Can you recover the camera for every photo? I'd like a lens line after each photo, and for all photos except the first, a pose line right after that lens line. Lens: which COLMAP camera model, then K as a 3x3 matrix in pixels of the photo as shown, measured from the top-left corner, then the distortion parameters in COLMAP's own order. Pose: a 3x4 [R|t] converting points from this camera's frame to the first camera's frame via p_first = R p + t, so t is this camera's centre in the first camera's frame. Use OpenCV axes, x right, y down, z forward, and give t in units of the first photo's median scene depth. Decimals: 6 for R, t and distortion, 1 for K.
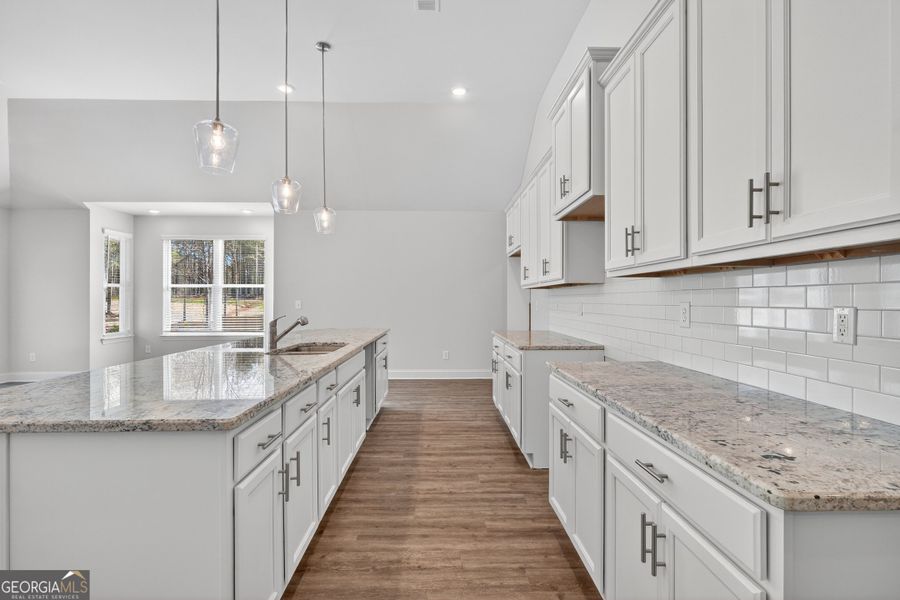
lens RADIAL K [[415.9, 0, 448.3], [0, 415.9, 297.8], [0, 0, 1]] dist [-0.001462, -0.000189]
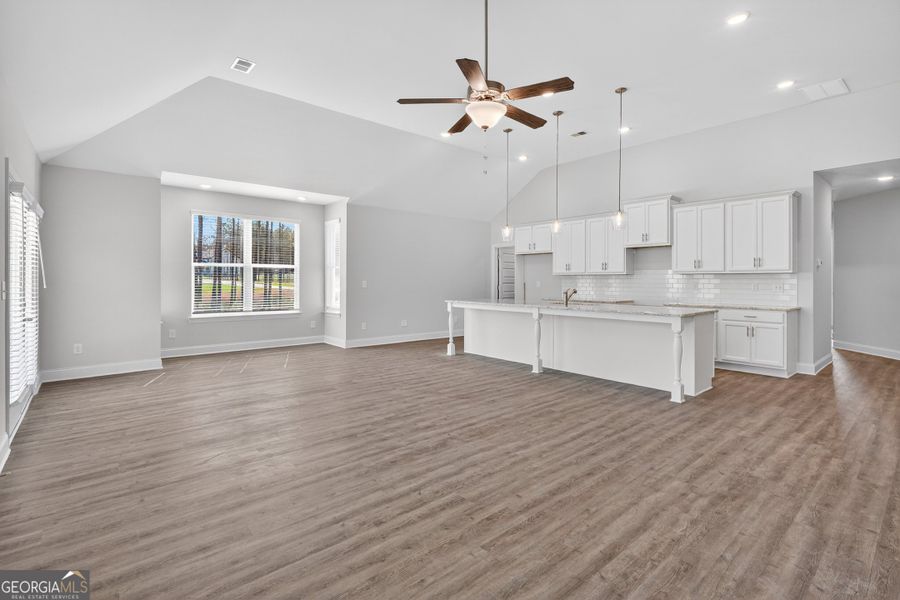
lens RADIAL K [[422.5, 0, 447.5], [0, 422.5, 279.8], [0, 0, 1]] dist [0.000300, 0.000290]
pose [[0.773678, 0.005508, 0.633555, -0.847350], [-0.007765, 0.999970, 0.000790, 0.001026], [-0.633531, -0.005531, 0.773697, -0.090888]]
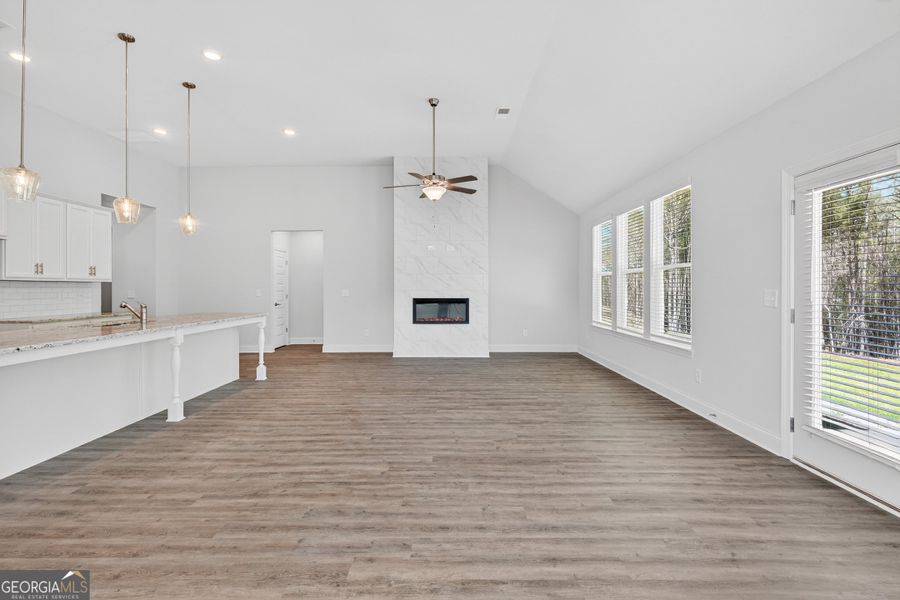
lens RADIAL K [[415.9, 0, 448.3], [0, 415.9, 297.8], [0, 0, 1]] dist [-0.001462, -0.000189]
pose [[-0.999495, 0.003822, 0.031550, -0.594238], [0.004368, 0.999842, 0.017256, 0.004604], [-0.031479, 0.017385, -0.999353, 0.936803]]
